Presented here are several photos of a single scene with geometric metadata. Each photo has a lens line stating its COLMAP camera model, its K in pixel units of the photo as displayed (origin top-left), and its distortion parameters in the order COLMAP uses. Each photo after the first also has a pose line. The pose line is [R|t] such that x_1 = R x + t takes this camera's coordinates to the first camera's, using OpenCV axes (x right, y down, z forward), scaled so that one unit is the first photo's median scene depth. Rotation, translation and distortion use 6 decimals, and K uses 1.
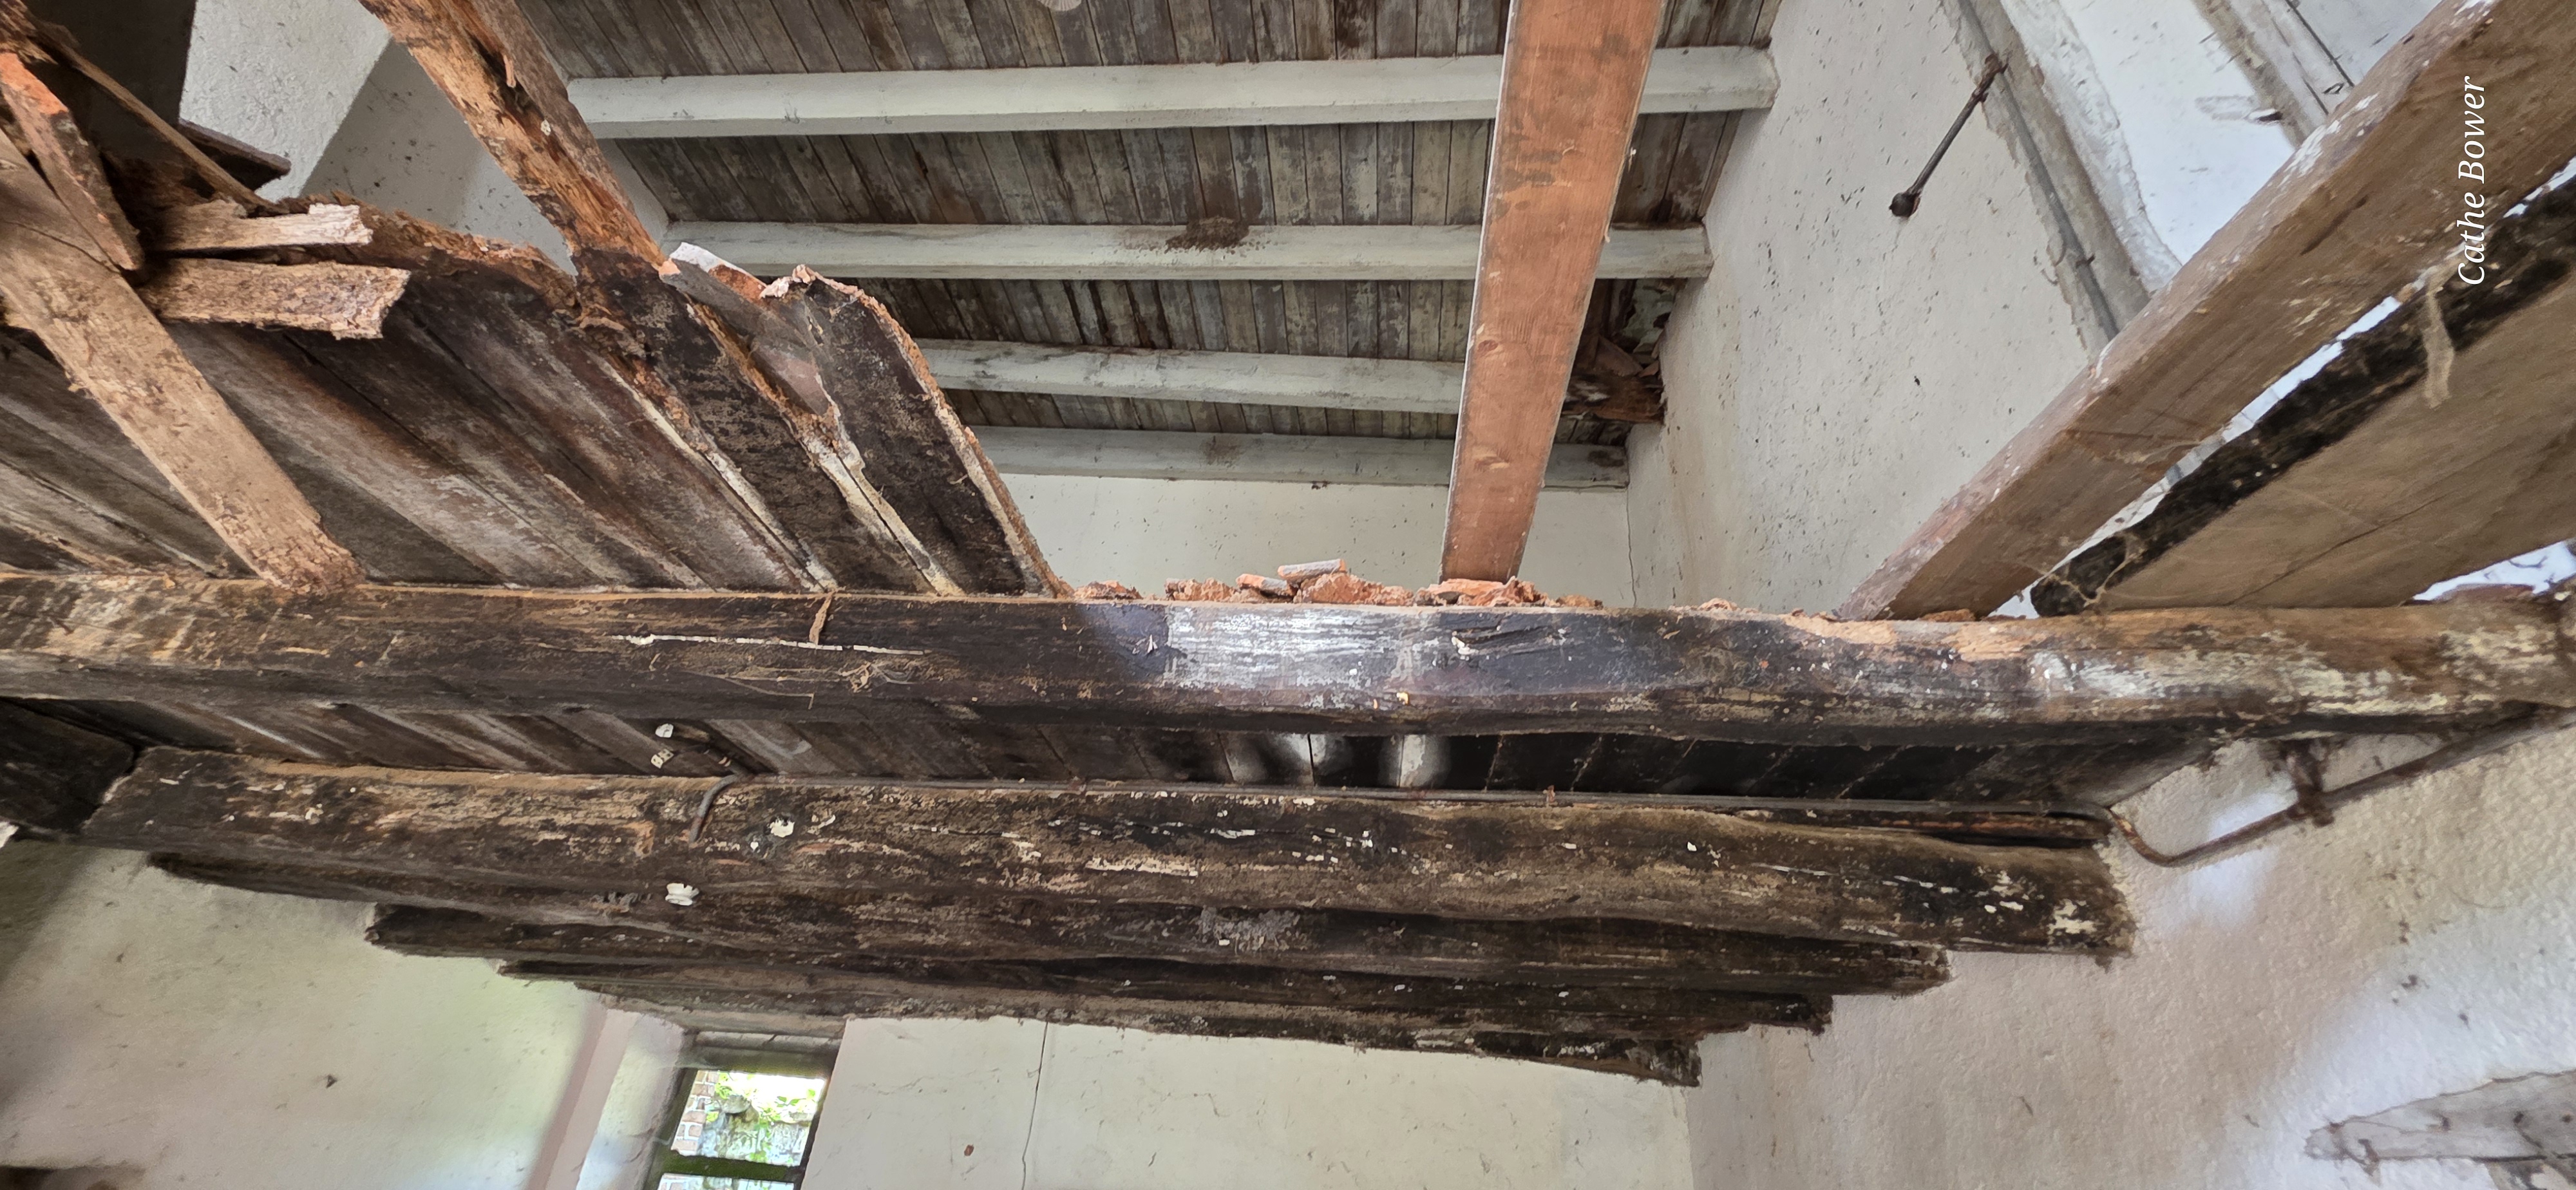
lens RADIAL K [[1019.3, 0, 1280.9], [0, 1019.3, 578.7], [0, 0, 1]] dist [0.000322, 0.000081]
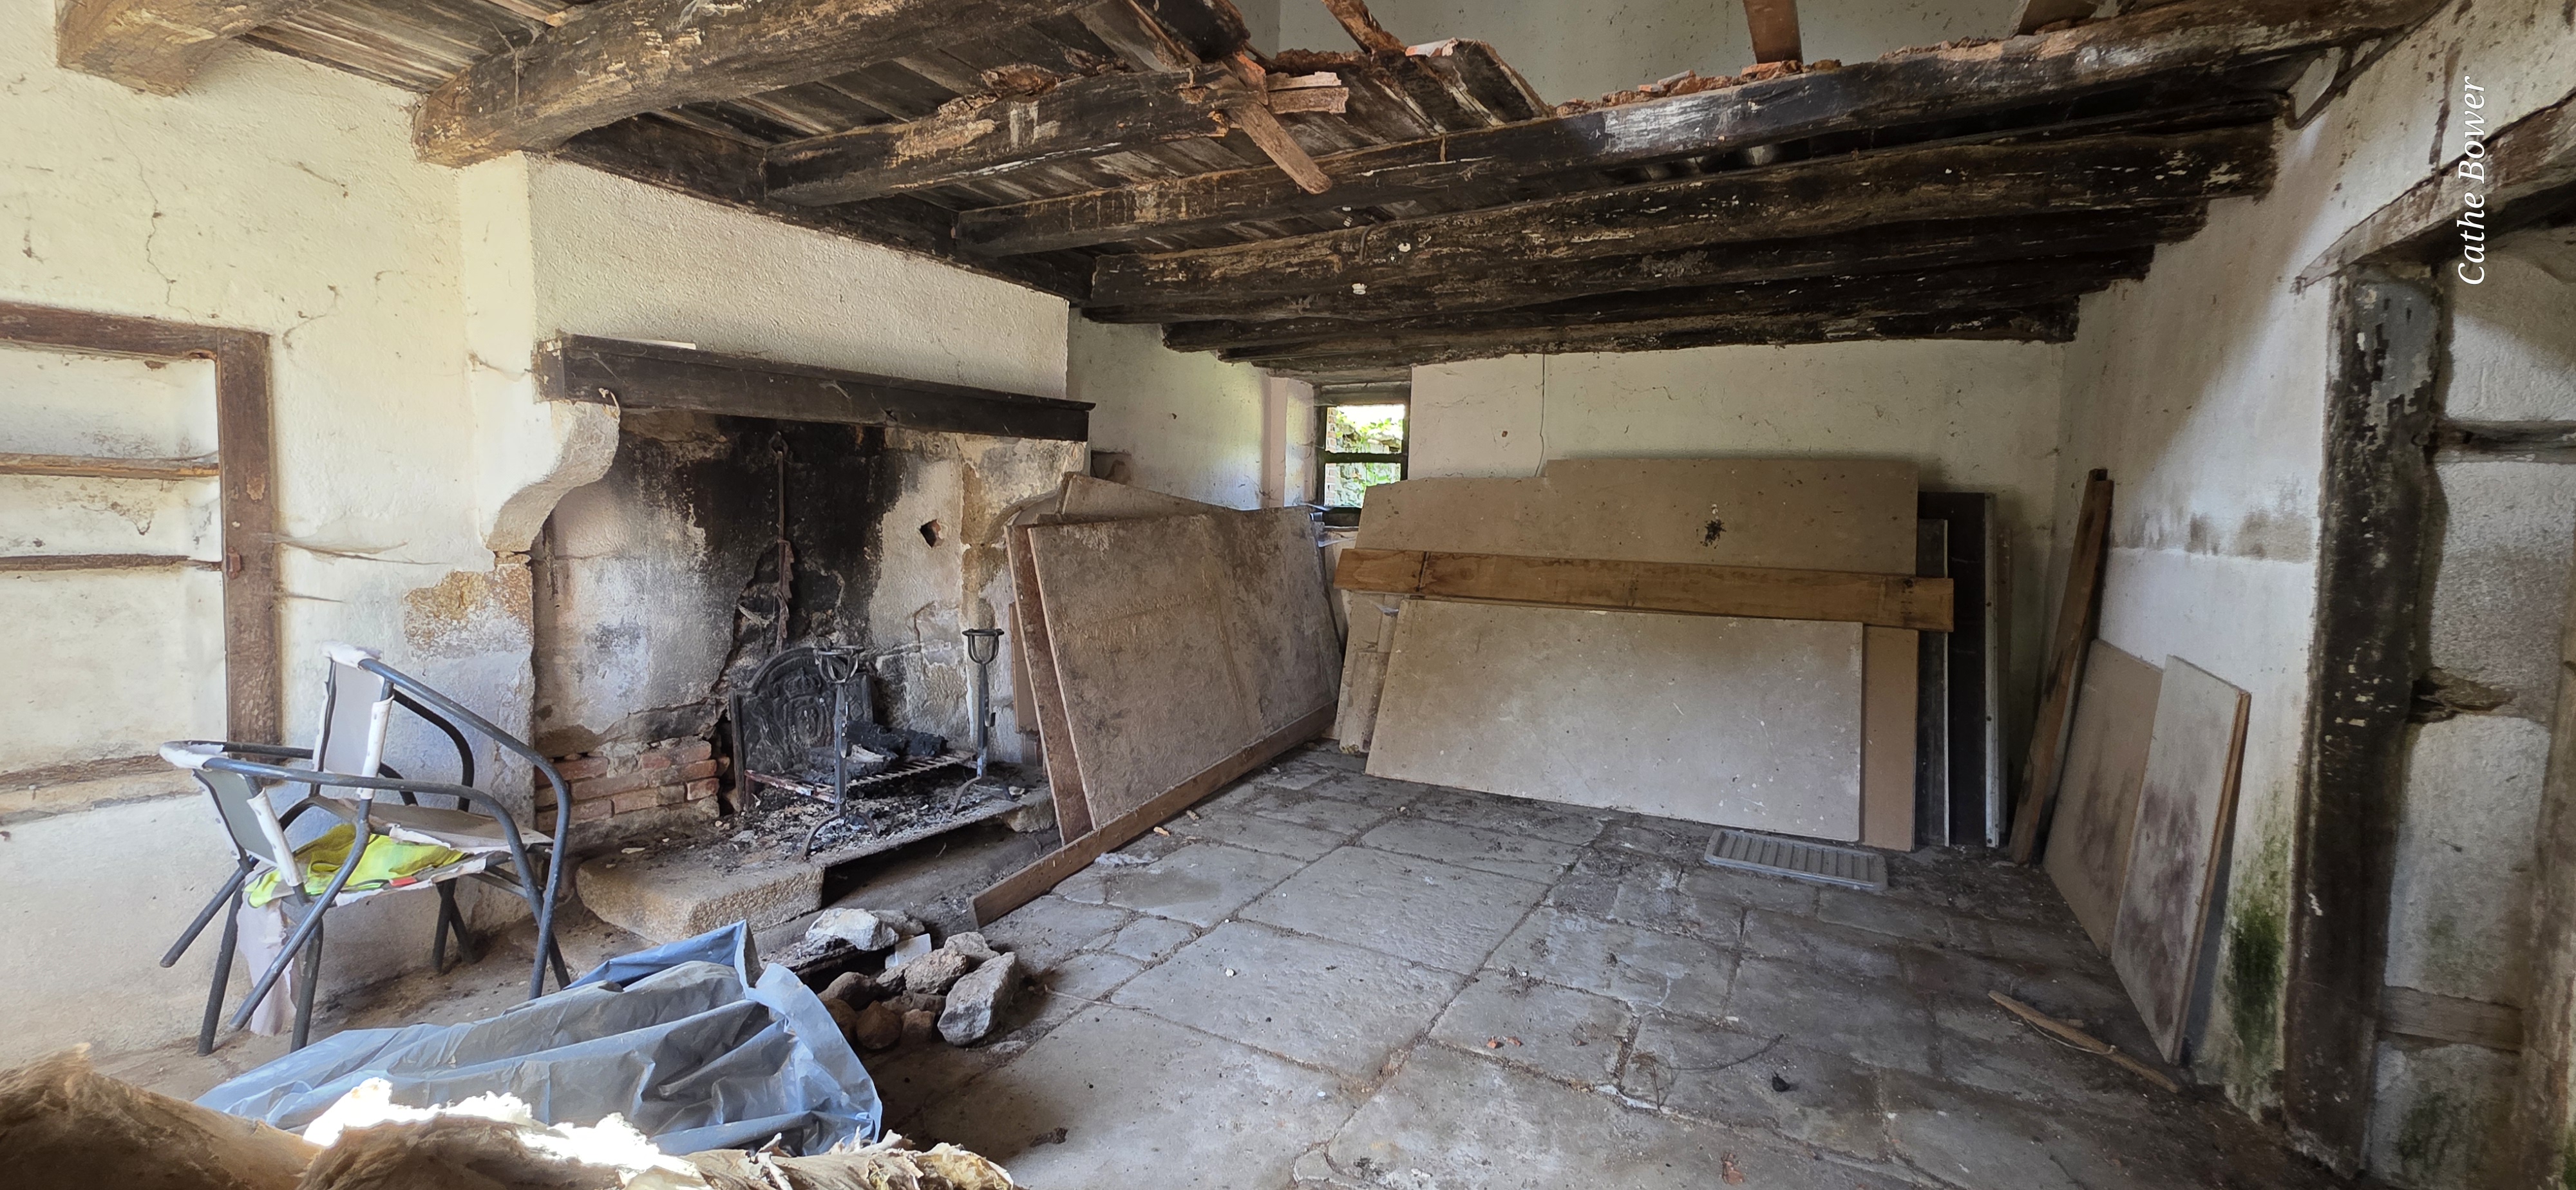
lens RADIAL K [[1019.3, 0, 1280.9], [0, 1019.3, 578.7], [0, 0, 1]] dist [0.000322, 0.000081]
pose [[0.902671, -0.016807, -0.430003, 0.120866], [0.251554, 0.831341, 0.495573, -0.261961], [0.349150, -0.555508, 0.754655, -0.931629]]
